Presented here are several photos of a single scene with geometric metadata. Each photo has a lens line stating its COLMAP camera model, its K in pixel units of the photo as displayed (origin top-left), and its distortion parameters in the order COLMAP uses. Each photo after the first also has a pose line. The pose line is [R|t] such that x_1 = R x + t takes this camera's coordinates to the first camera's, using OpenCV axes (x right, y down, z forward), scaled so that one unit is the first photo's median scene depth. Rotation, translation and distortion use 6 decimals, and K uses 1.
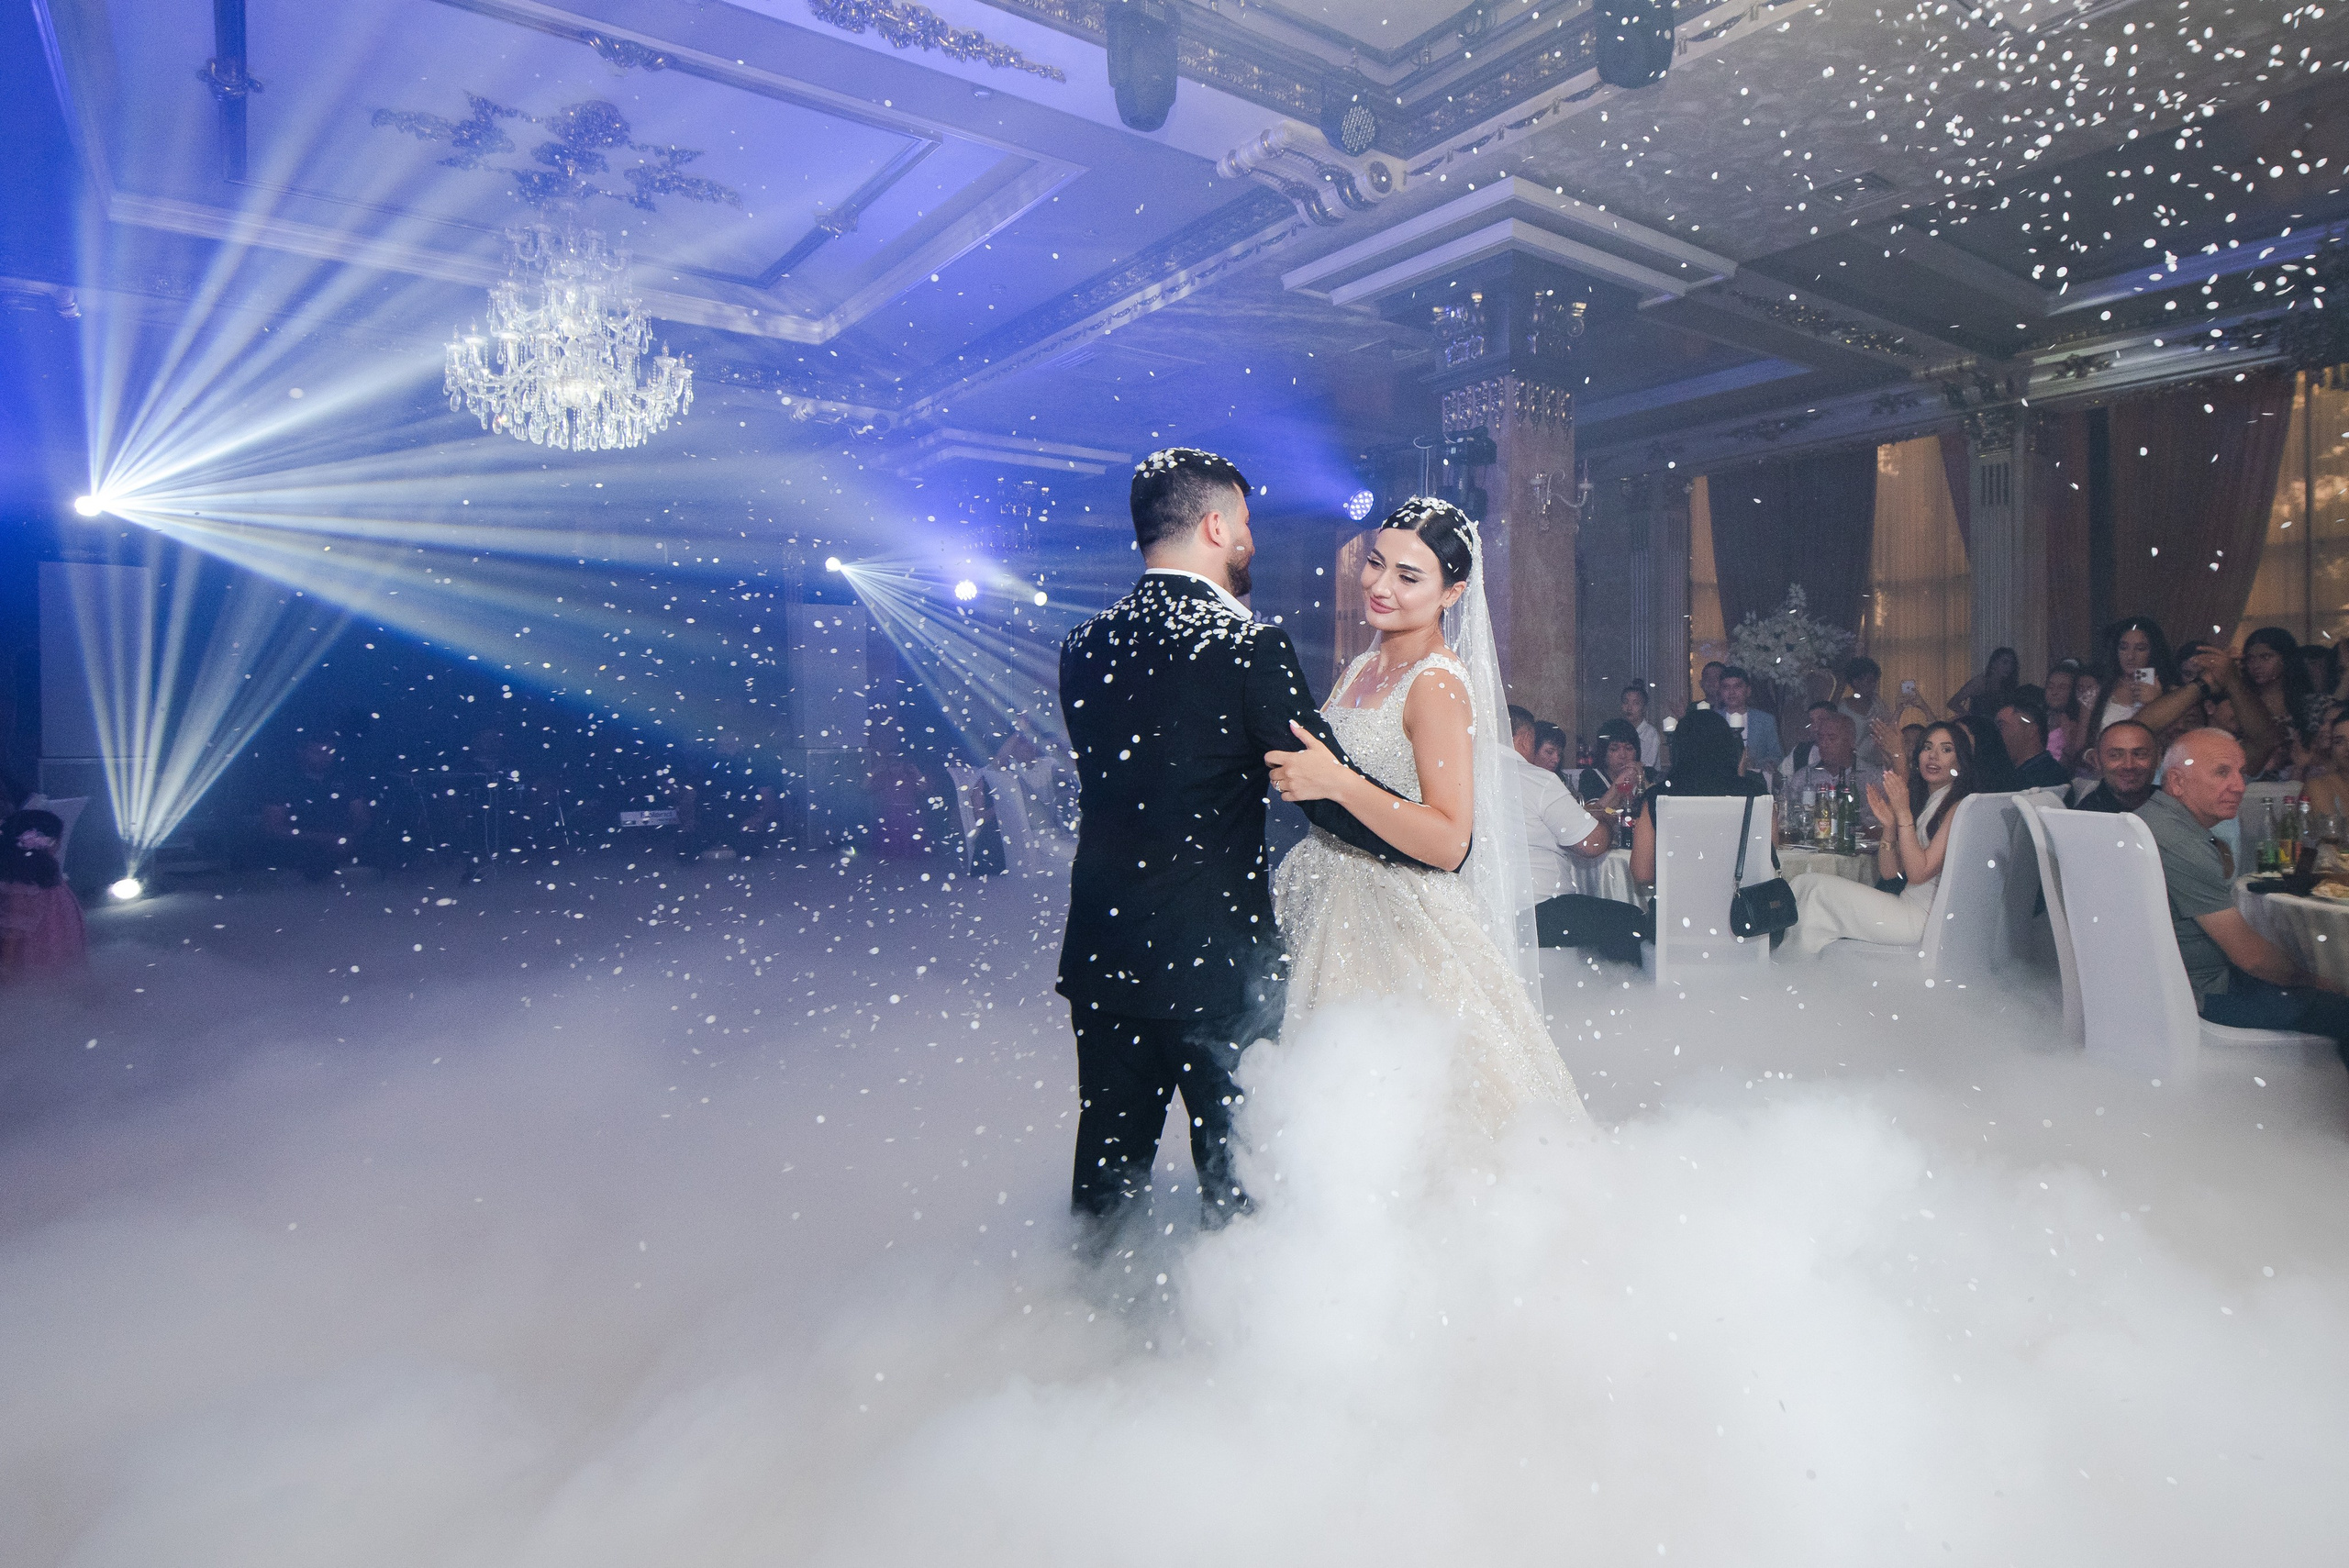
lens RADIAL K [[1260.9, 0, 1295.8], [0, 1260.9, 742.5], [0, 0, 1]] dist [0.005876, -0.000619]
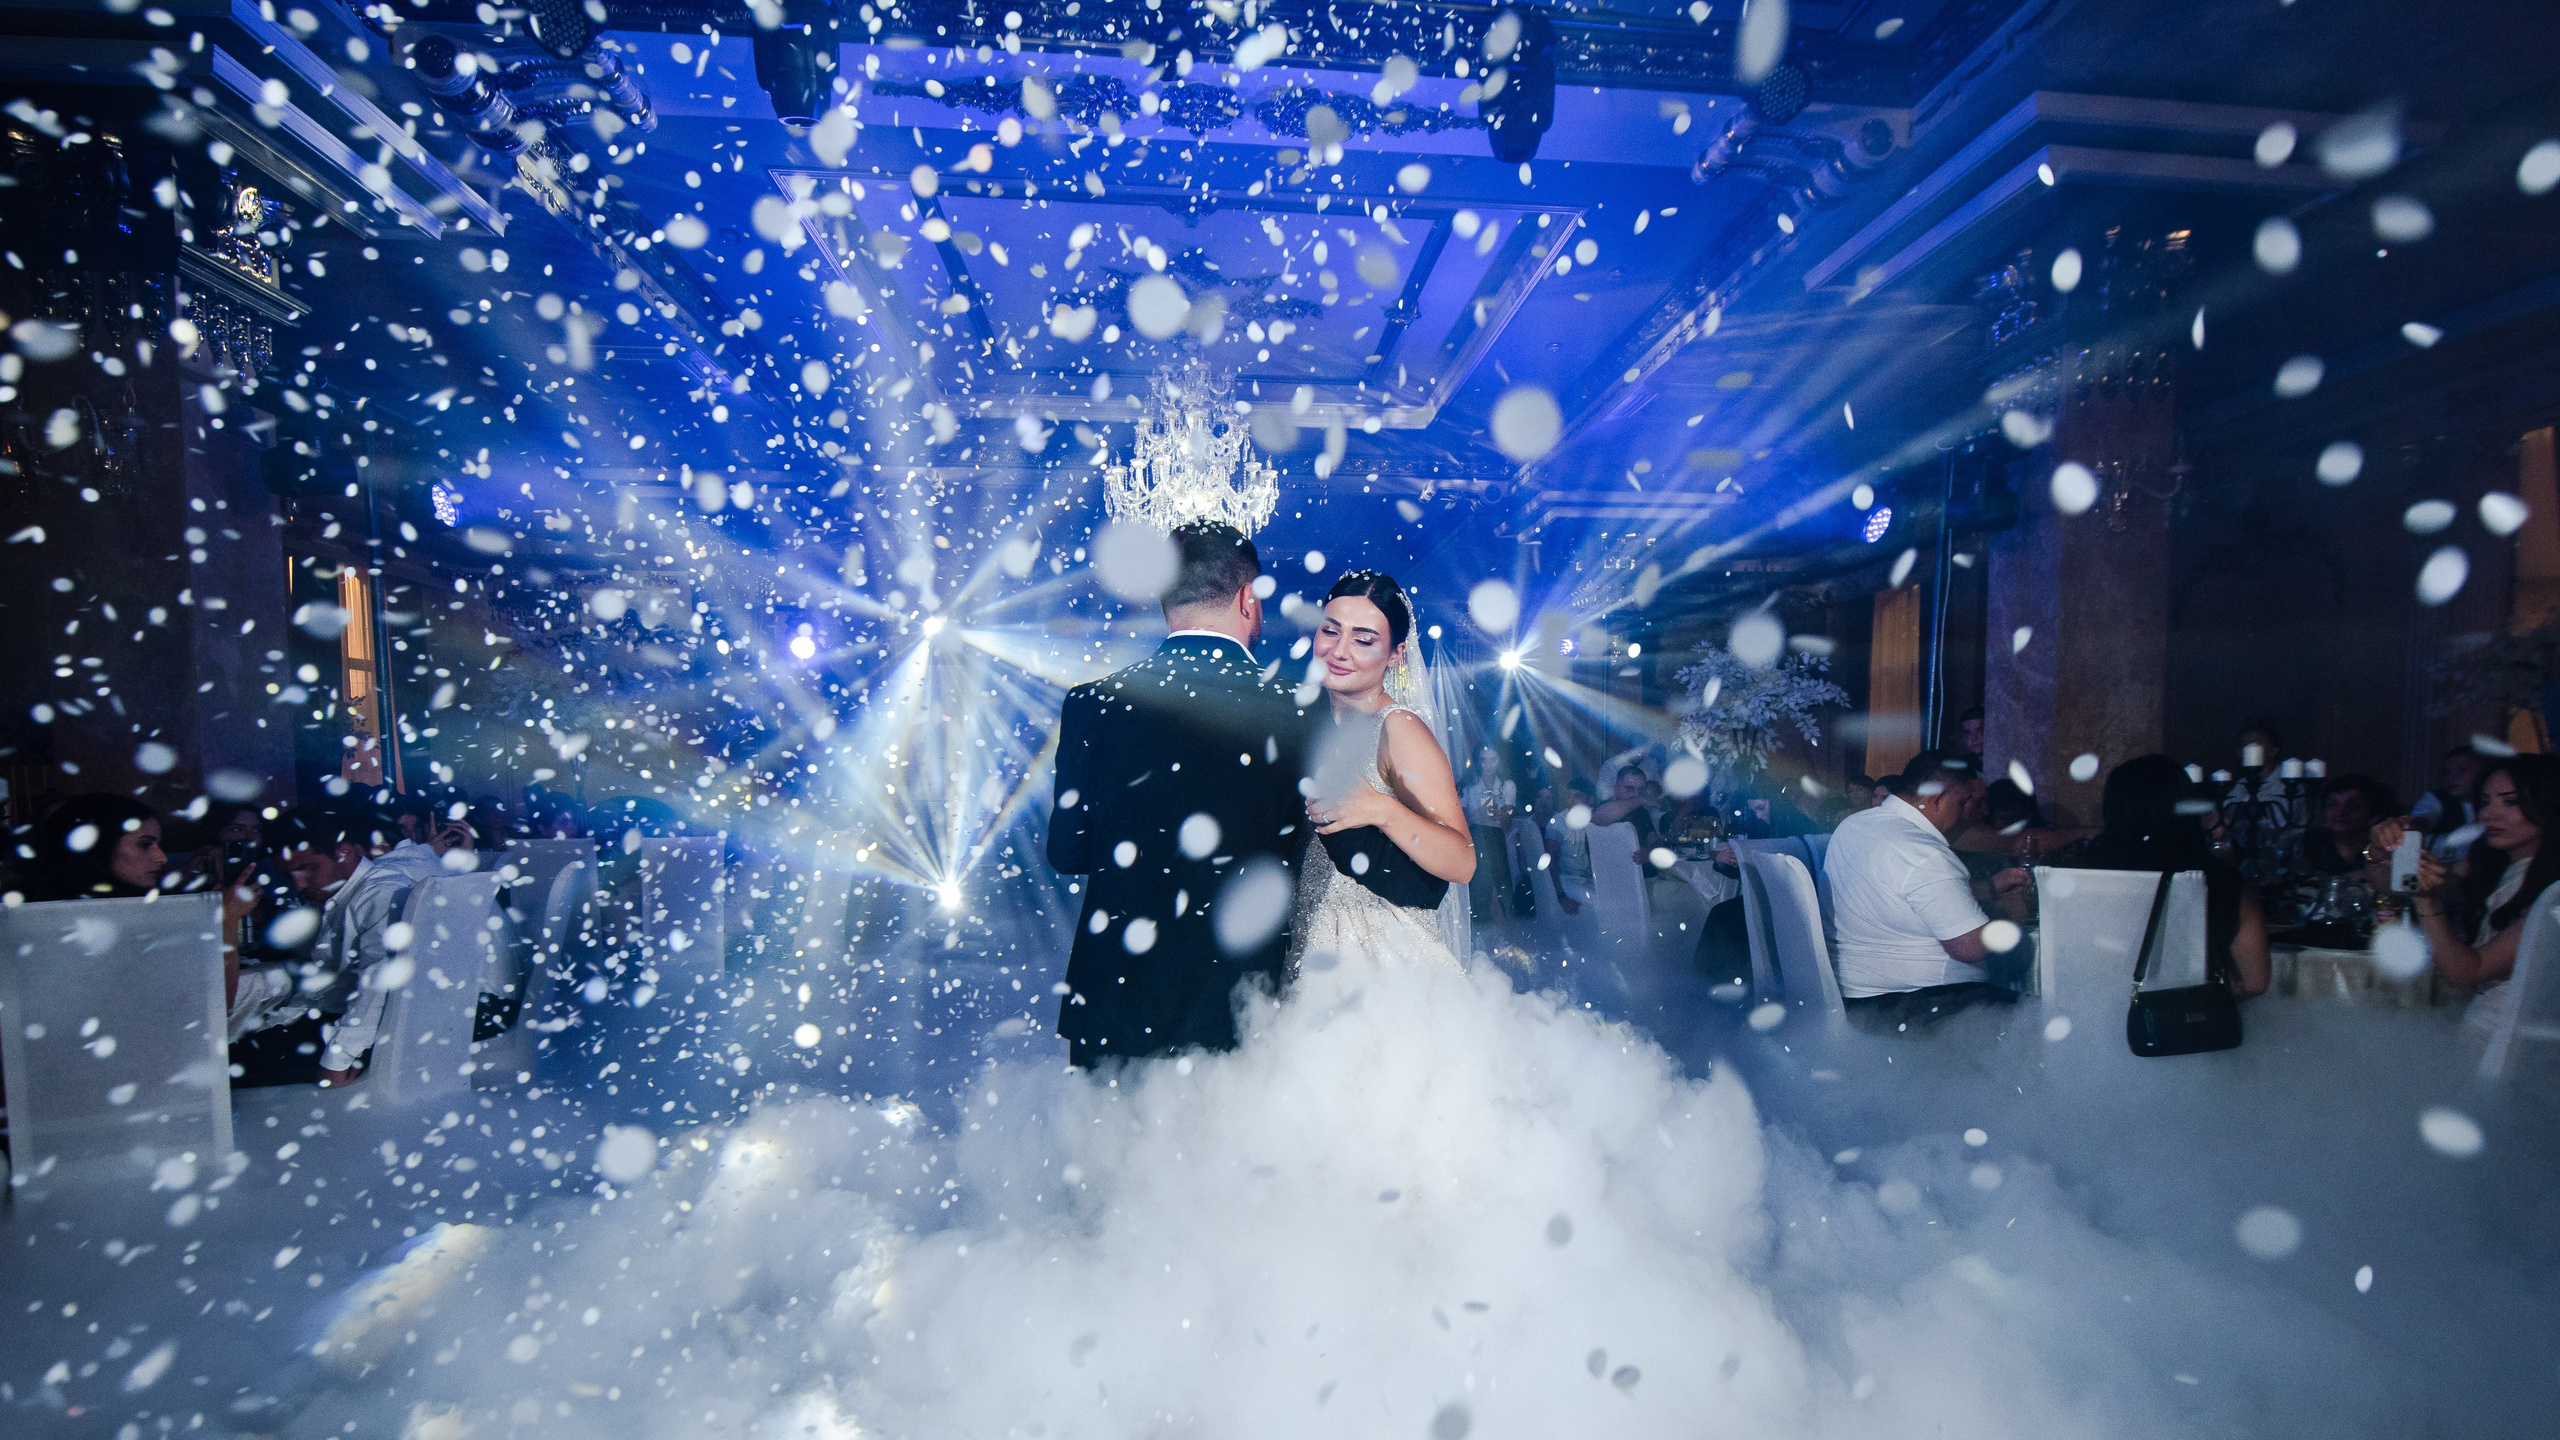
lens RADIAL K [[1197.2, 0, 1339.2], [0, 1197.2, 866.3], [0, 0, 1]] dist [-0.004908, -0.000154]
pose [[0.856720, 0.035773, -0.514540, 0.153498], [-0.003293, 0.997951, 0.063900, -0.001924], [0.515771, -0.053050, 0.855082, 0.071780]]
